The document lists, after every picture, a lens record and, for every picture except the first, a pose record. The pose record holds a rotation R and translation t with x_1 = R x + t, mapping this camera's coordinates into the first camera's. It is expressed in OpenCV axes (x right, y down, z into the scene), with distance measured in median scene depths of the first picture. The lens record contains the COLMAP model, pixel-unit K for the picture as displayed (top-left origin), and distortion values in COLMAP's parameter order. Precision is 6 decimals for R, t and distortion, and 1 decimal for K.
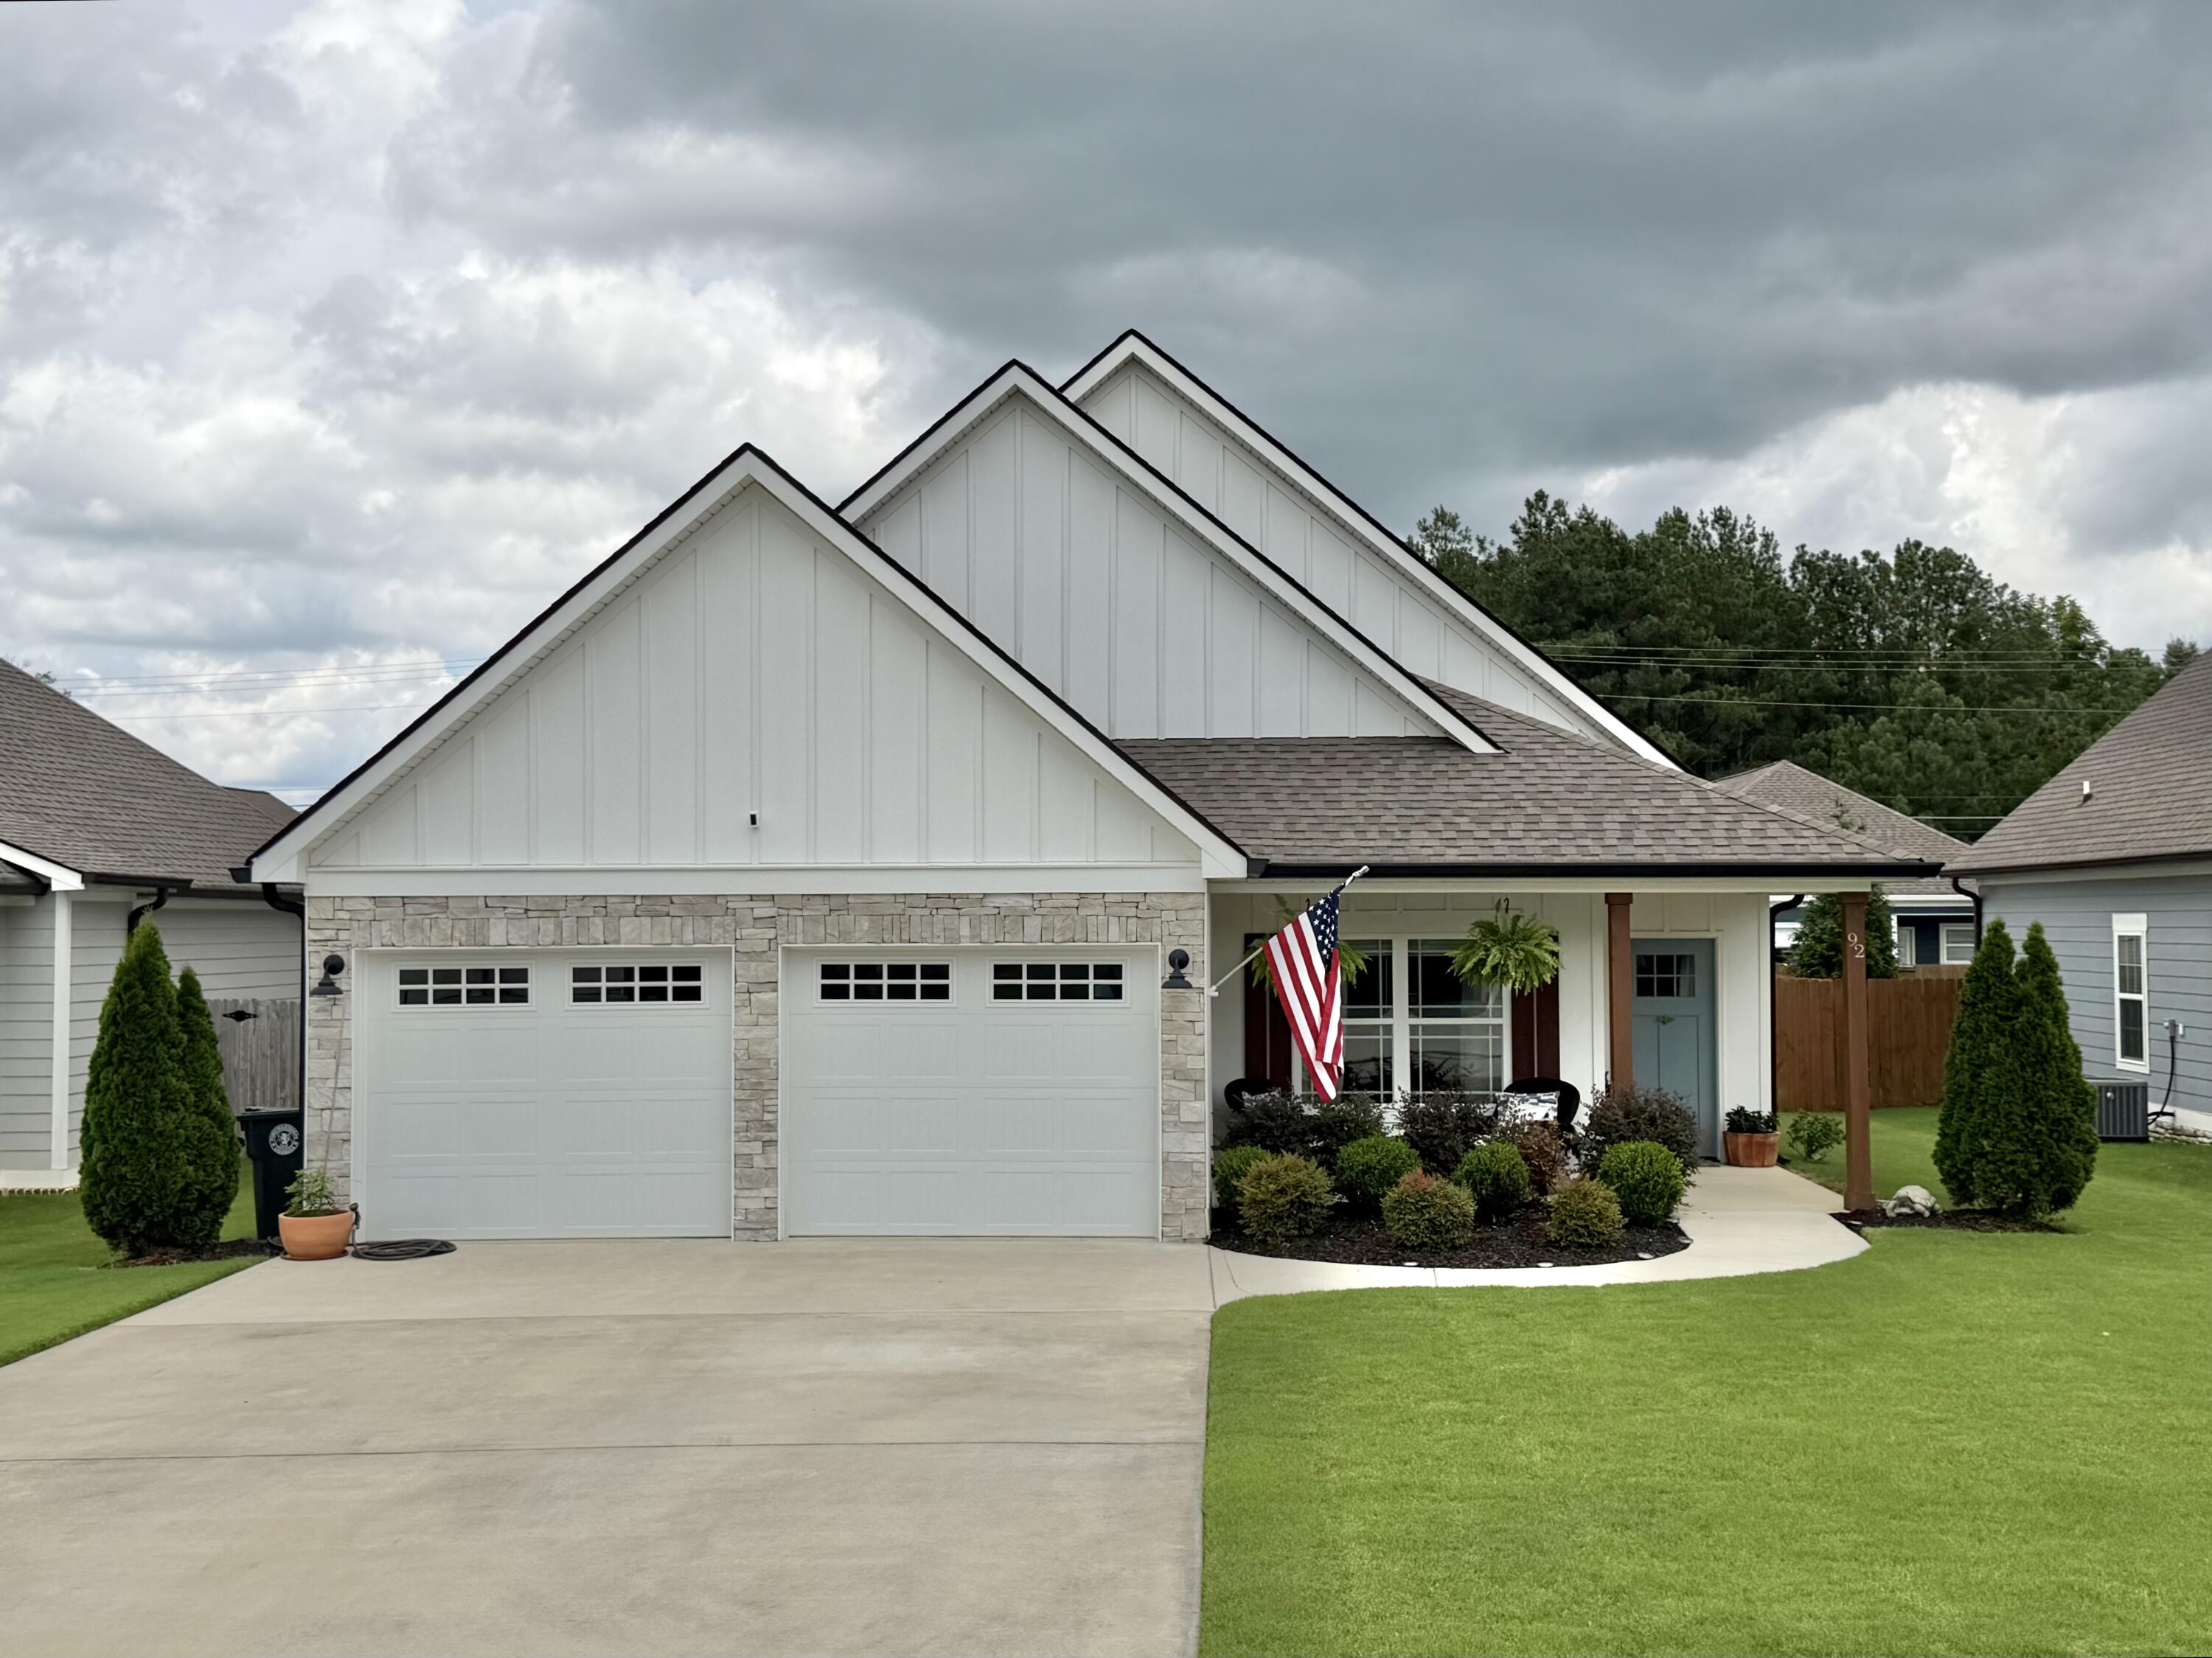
lens RADIAL K [[2765.6, 0, 1065.4], [0, 2765.6, 888.4], [0, 0, 1]] dist [0.045060, 0.000000]
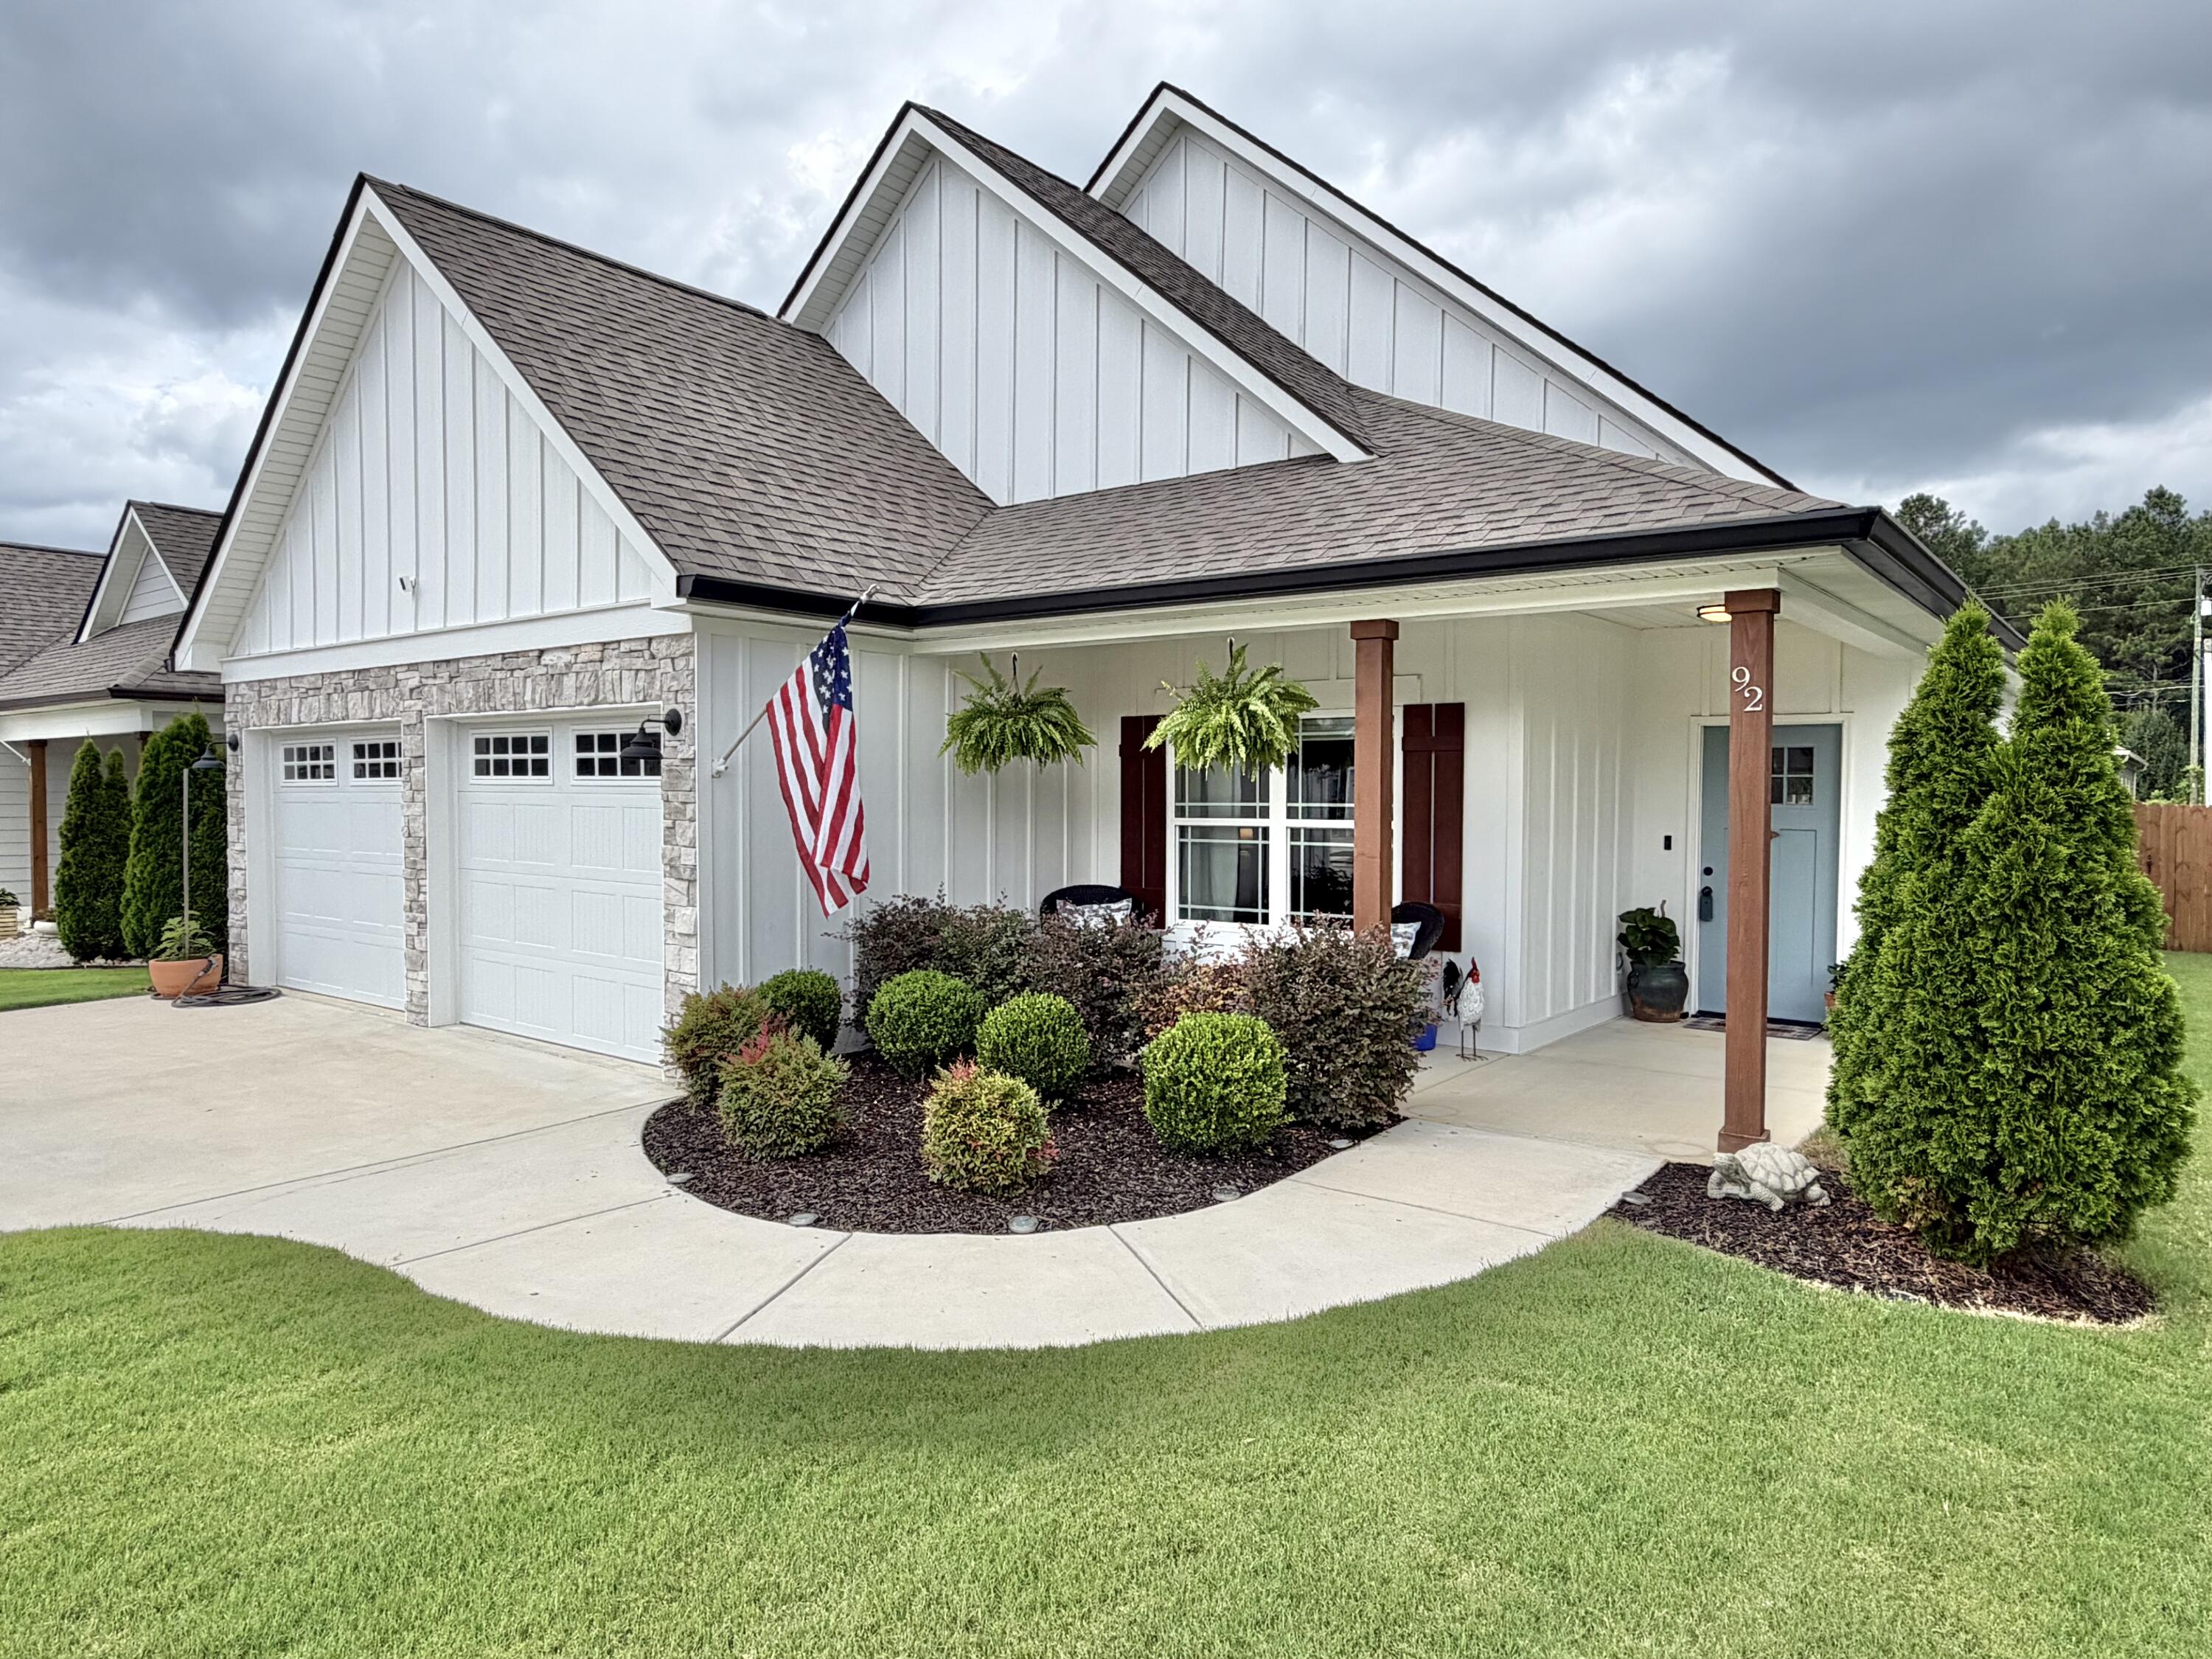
lens RADIAL K [[1417.1, 0, 1103.1], [0, 1417.1, 850.0], [0, 0, 1]] dist [-0.007047, 0.002446]
pose [[0.823034, 0.029887, -0.567206, 0.357370], [-0.000324, 0.998639, 0.052150, 0.040029], [0.567993, -0.042737, 0.821923, 0.732085]]
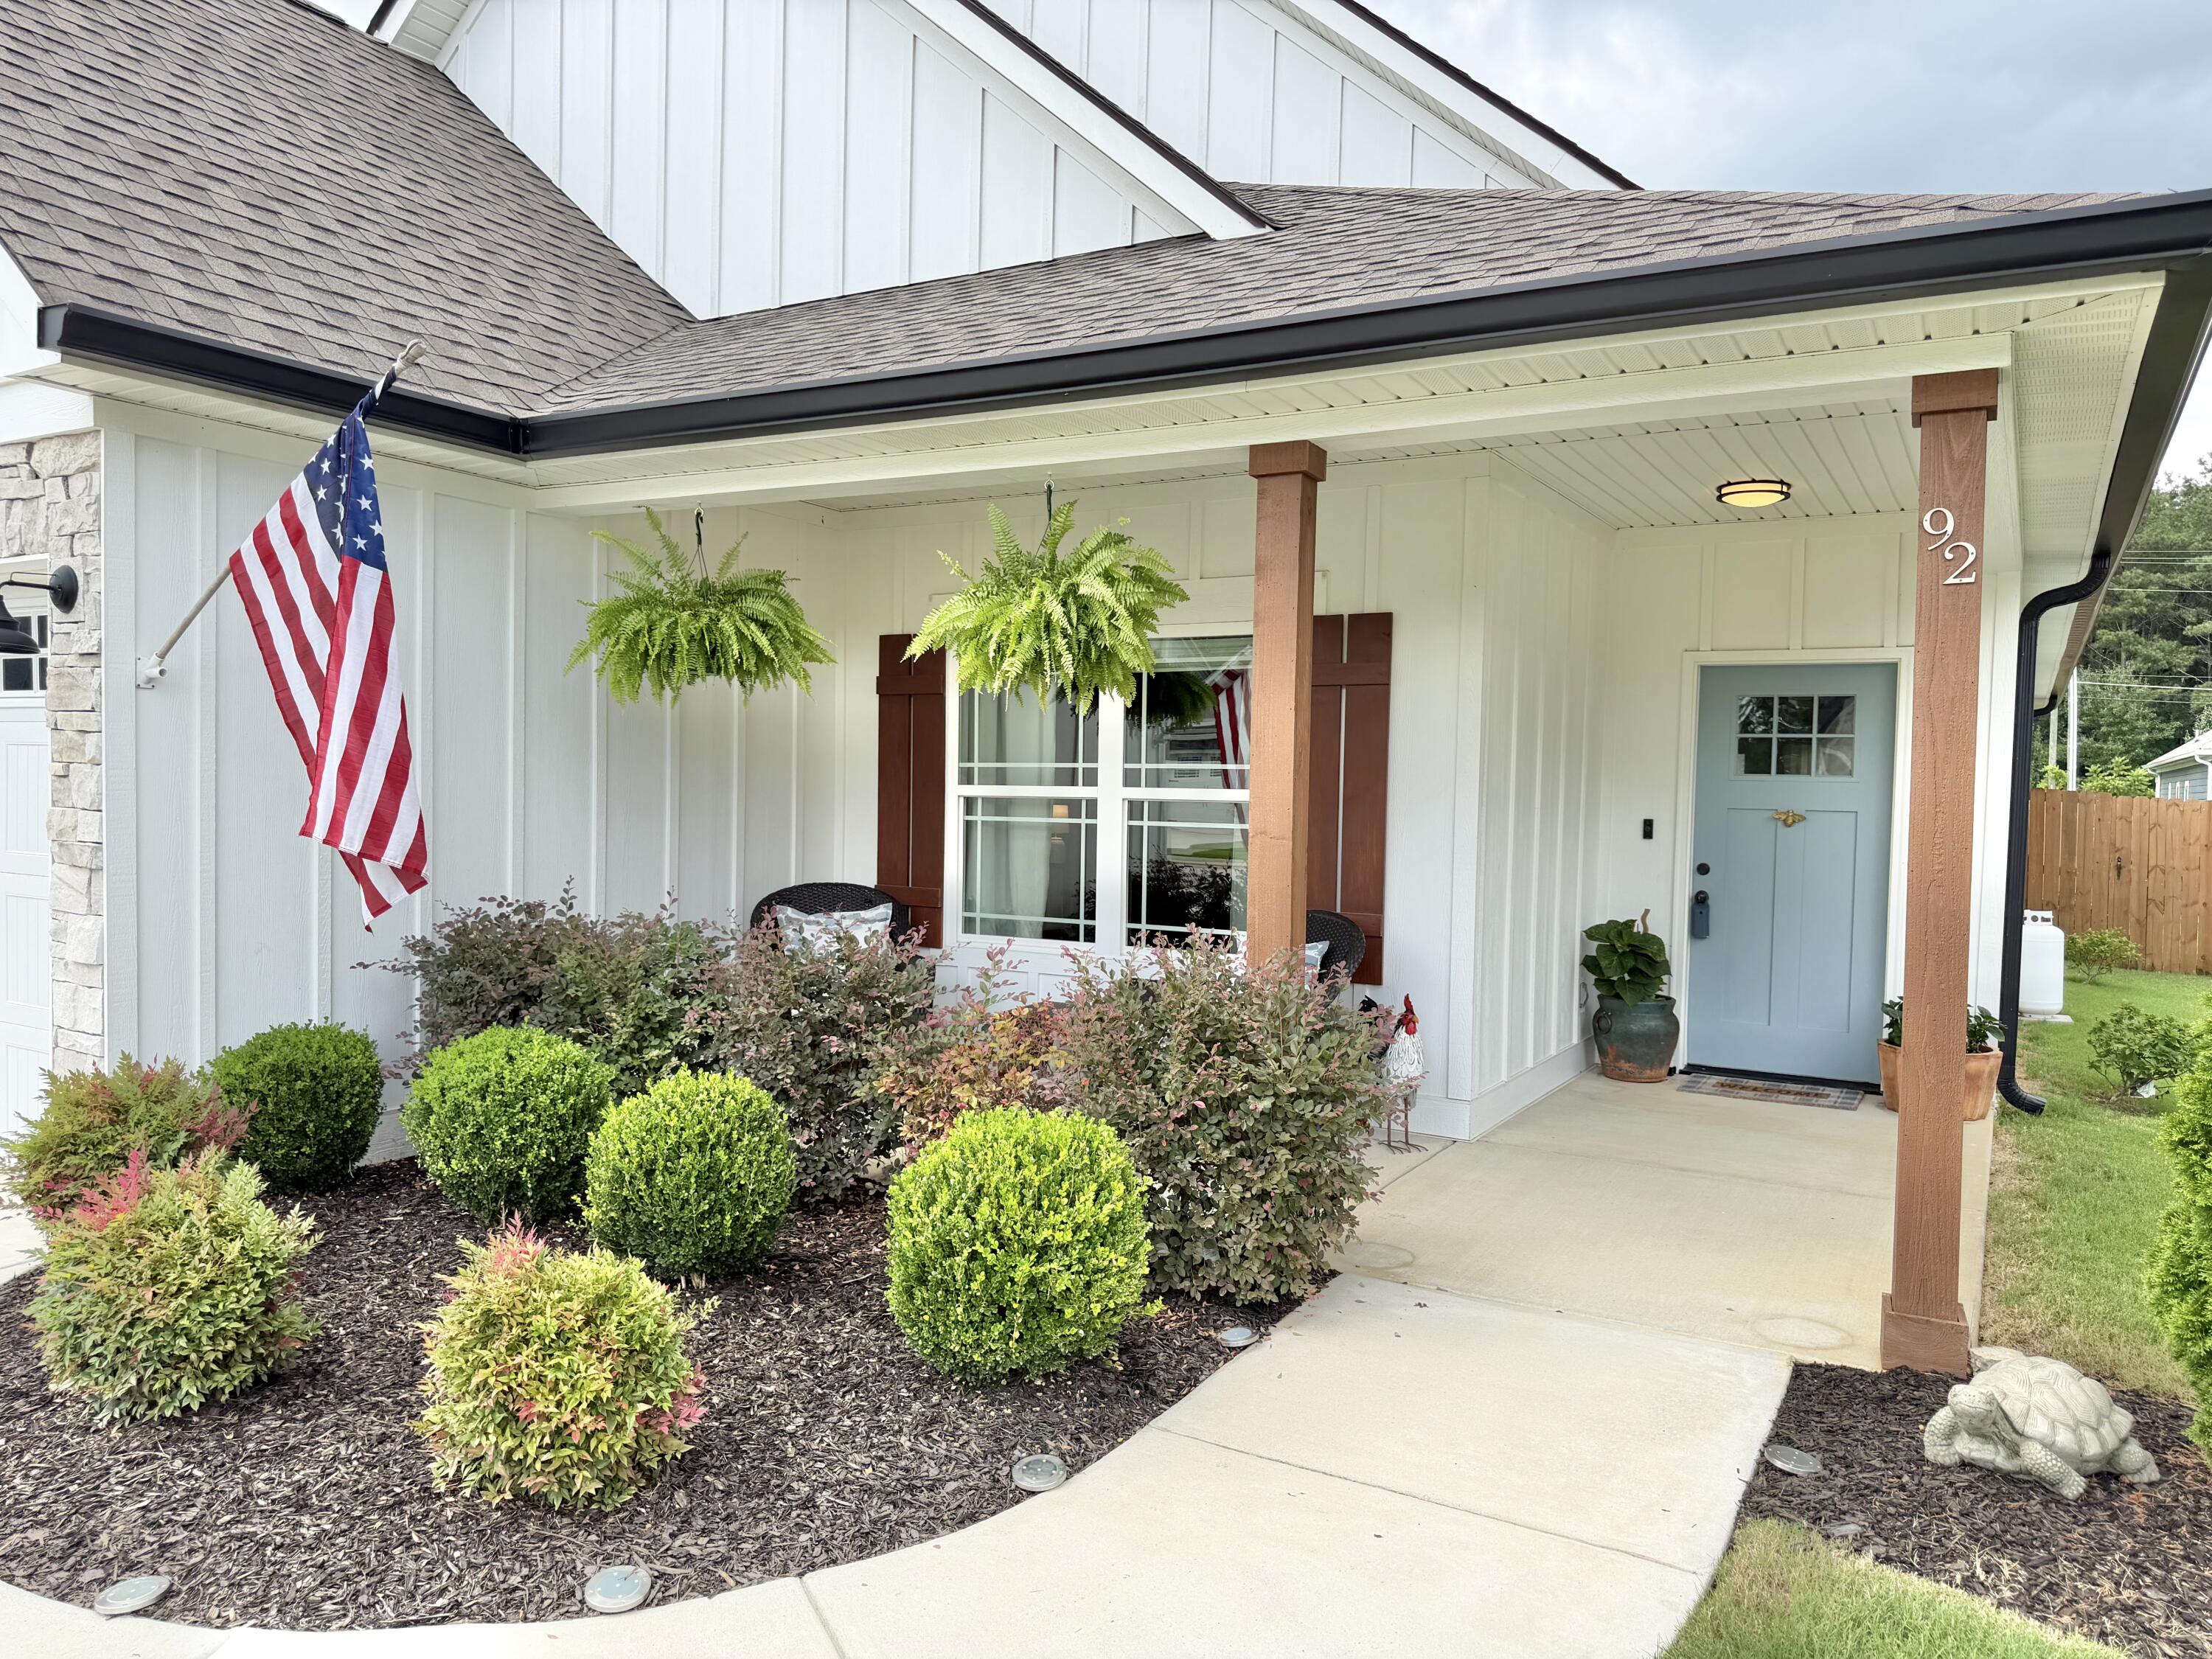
lens RADIAL K [[1576.2, 0, 1096.9], [0, 1576.2, 886.1], [0, 0, 1]] dist [0.021887, -0.034313]
pose [[0.890899, 0.048089, -0.451649, 0.295785], [-0.016194, 0.997110, 0.074224, 0.050236], [0.453913, -0.058812, 0.889103, 0.835680]]
